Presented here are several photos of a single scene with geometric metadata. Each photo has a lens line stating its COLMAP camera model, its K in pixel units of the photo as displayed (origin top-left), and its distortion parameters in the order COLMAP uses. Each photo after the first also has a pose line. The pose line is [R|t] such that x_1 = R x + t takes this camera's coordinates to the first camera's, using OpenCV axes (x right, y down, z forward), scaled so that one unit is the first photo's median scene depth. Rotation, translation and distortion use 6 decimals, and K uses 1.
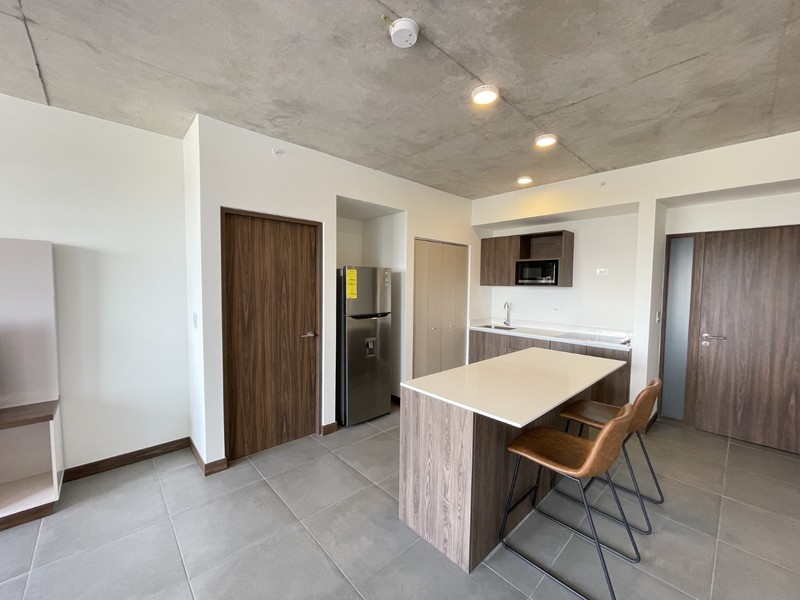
lens RADIAL K [[323.3, 0, 396.9], [0, 323.3, 299.4], [0, 0, 1]] dist [0.002553, 0.000171]
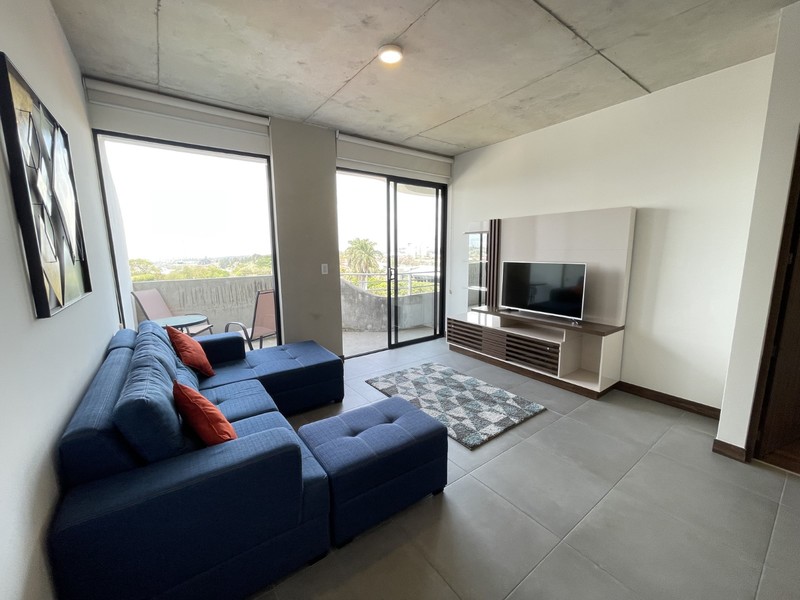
lens RADIAL K [[323.3, 0, 396.4], [0, 323.3, 302.1], [0, 0, 1]] dist [0.002553, 0.000171]
pose [[-0.112246, 0.149831, -0.982319, 0.453996], [-0.042815, 0.986919, 0.155425, 0.046572], [0.992758, 0.059504, -0.104362, 0.267393]]
